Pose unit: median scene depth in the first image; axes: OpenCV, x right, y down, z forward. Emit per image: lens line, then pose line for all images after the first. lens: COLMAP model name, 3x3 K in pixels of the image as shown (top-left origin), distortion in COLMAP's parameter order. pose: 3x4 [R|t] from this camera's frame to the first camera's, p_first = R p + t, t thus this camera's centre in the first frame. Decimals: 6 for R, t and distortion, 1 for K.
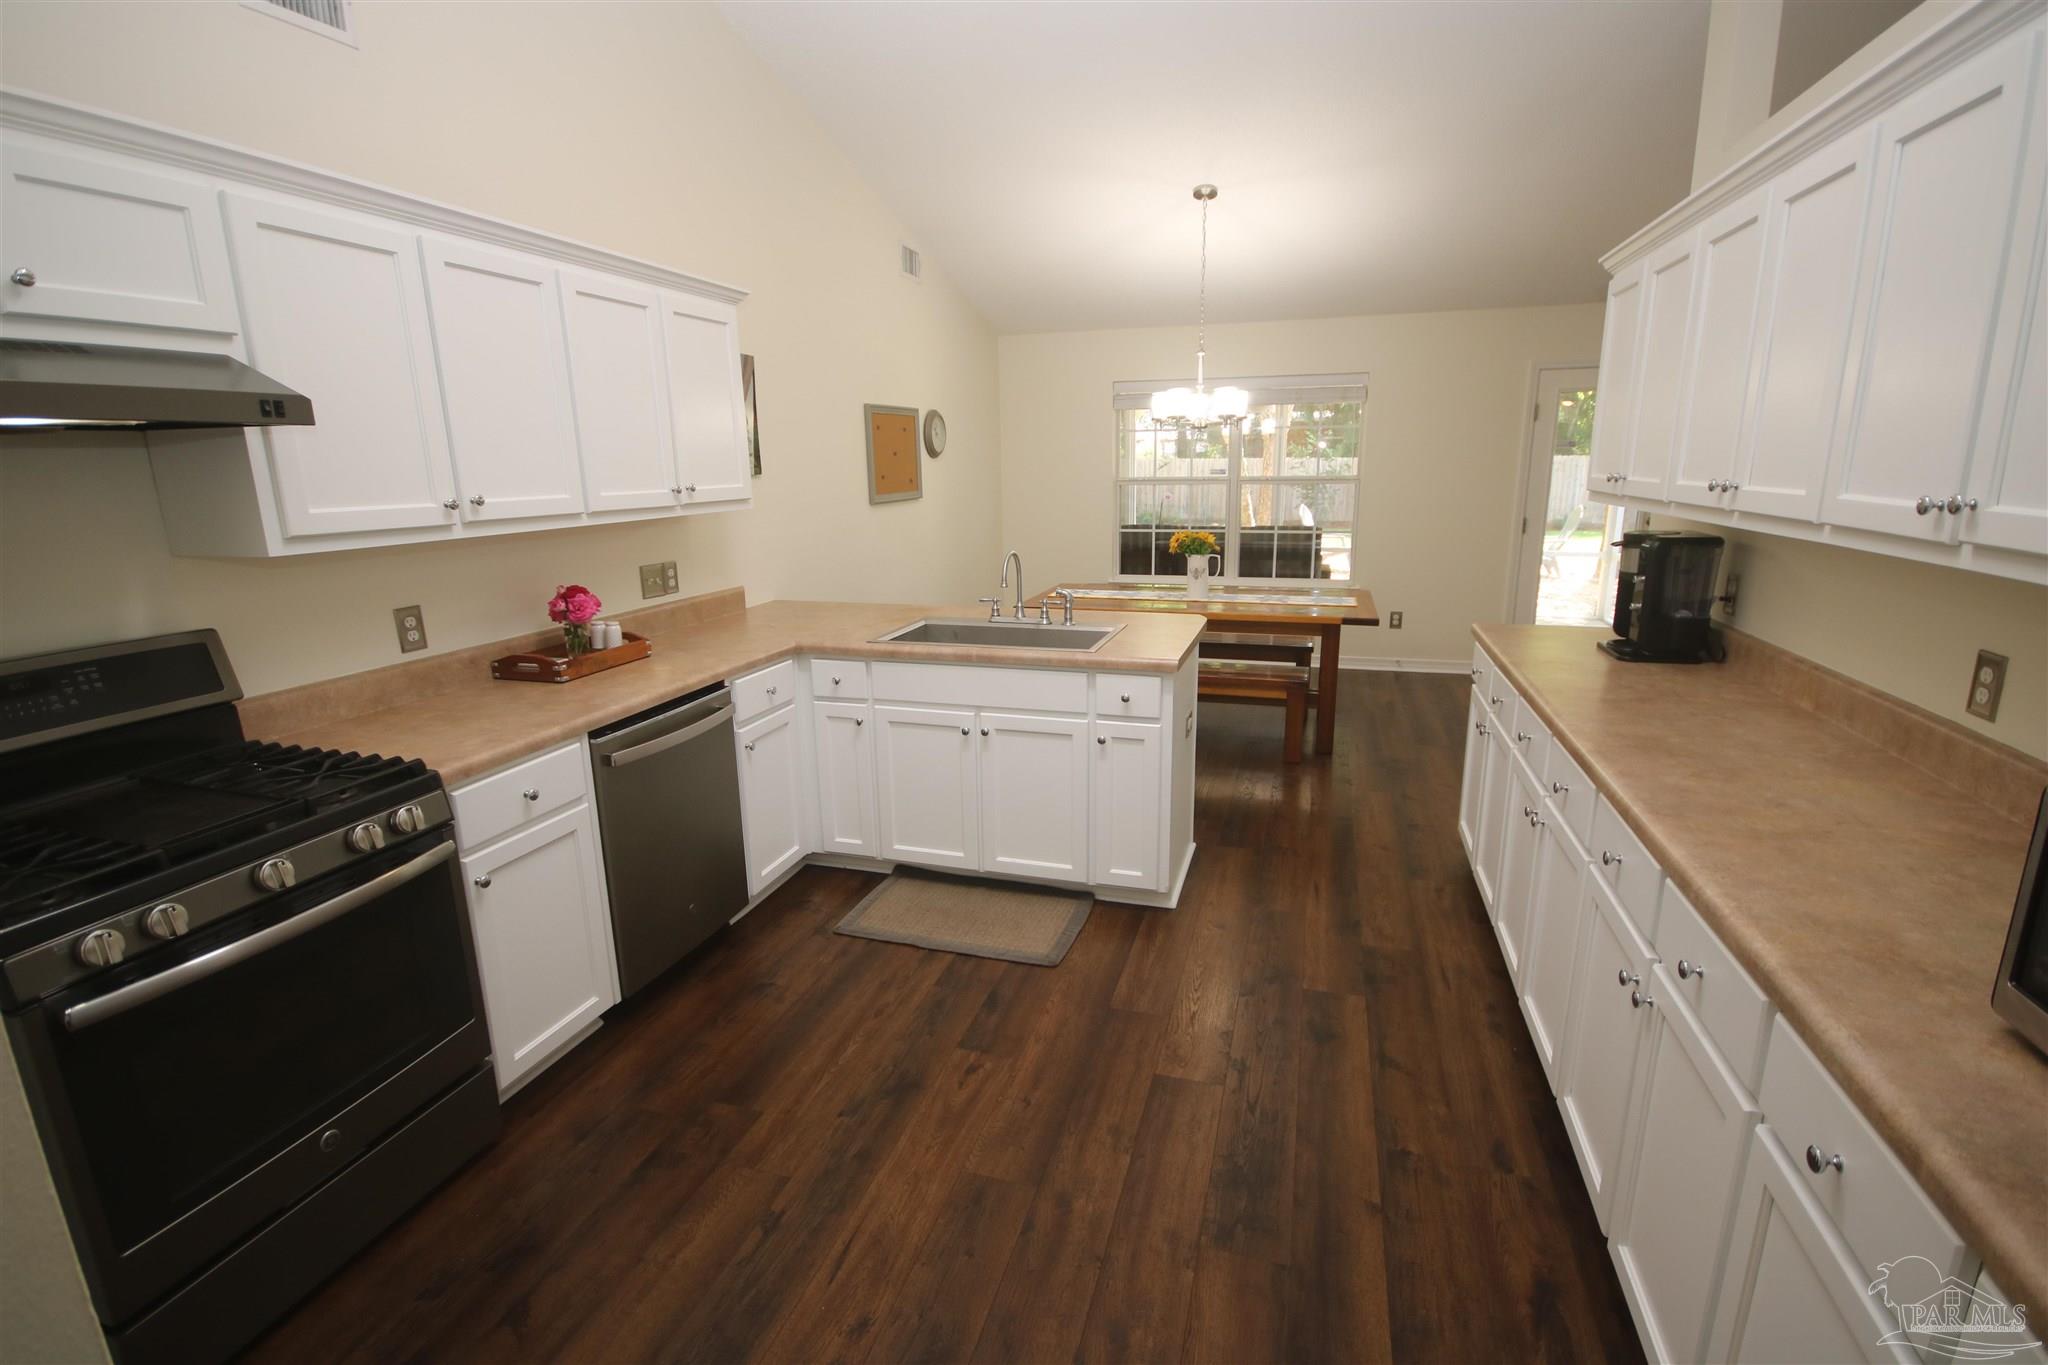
lens RADIAL K [[952.0, 0, 1020.3], [0, 952.0, 679.1], [0, 0, 1]] dist [0.001743, -0.000446]
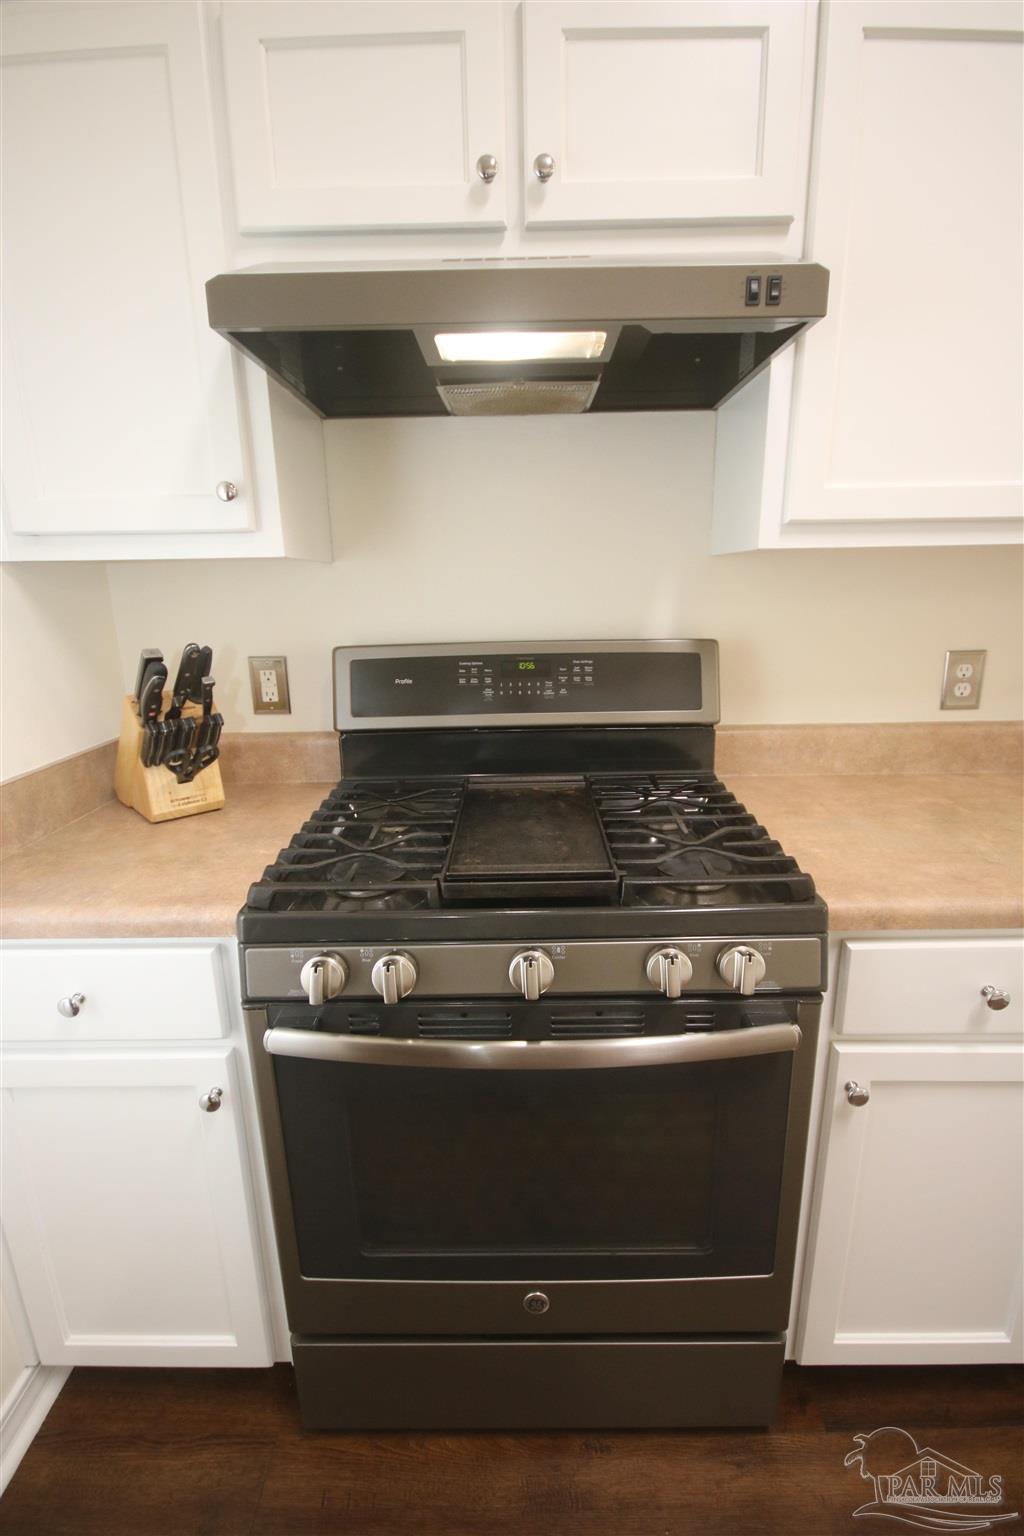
lens RADIAL K [[714.0, 0, 512.0], [0, 714.0, 768.0], [0, 0, 1]] dist [0.001743, -0.000446]
pose [[0.287837, 0.263852, -0.920615, -0.272490], [-0.207807, 0.955601, 0.208907, -0.039628], [0.934862, 0.131179, 0.329888, 0.643951]]
